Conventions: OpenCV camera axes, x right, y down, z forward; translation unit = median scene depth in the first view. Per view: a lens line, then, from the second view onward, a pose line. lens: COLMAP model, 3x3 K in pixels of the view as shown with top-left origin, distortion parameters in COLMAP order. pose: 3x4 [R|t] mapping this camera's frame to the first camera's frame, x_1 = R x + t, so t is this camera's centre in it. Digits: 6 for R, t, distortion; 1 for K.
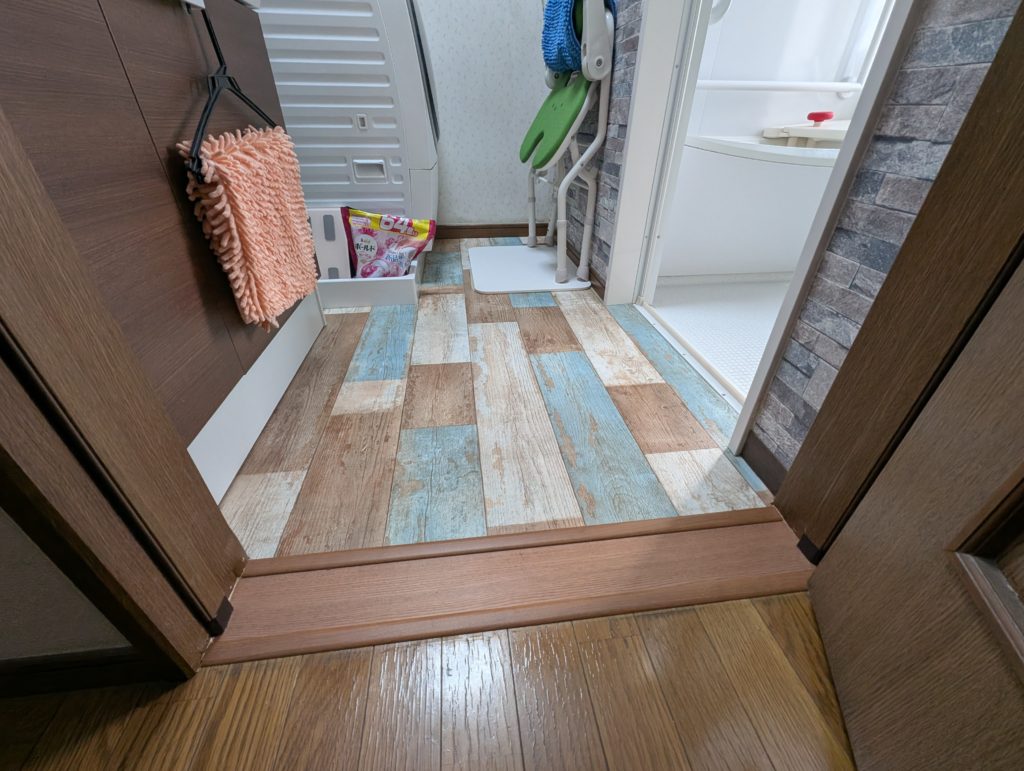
lens RADIAL K [[424.7, 0, 514.3], [0, 424.7, 383.9], [0, 0, 1]] dist [-0.000032, -0.000806]
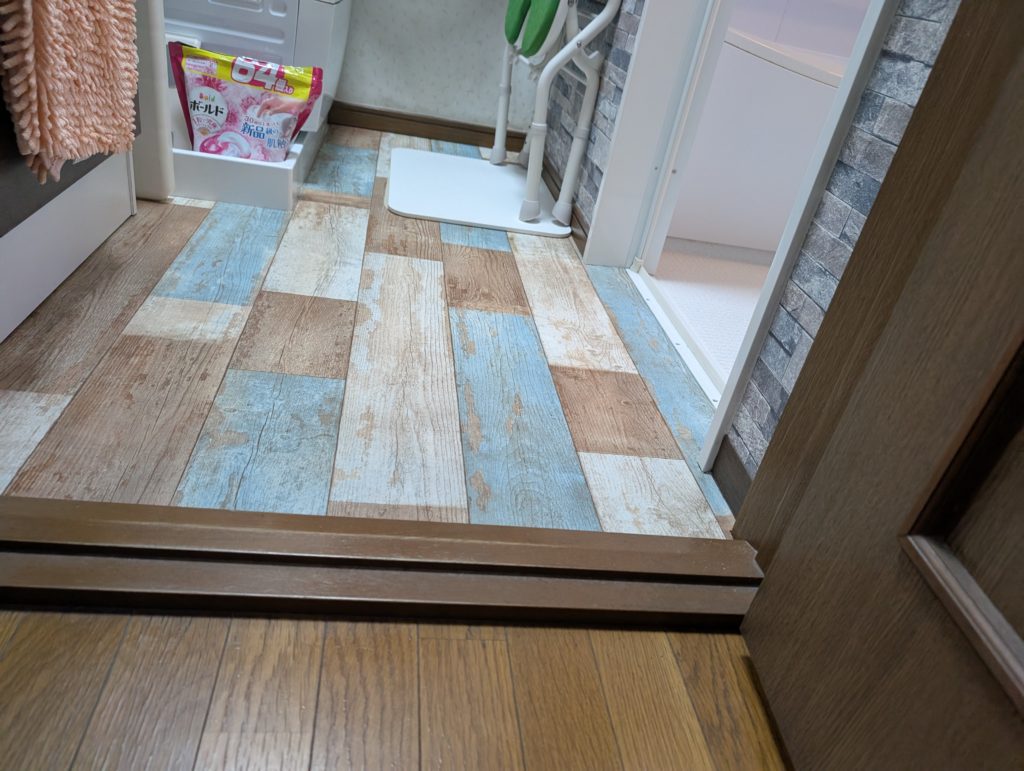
lens RADIAL K [[727.6, 0, 509.3], [0, 727.6, 386.9], [0, 0, 1]] dist [0.003220, 0.004463]
pose [[0.984316, 0.155482, 0.083345, 0.080141], [-0.152641, 0.987493, -0.039487, 0.125832], [-0.088442, 0.026146, 0.995738, -0.180613]]
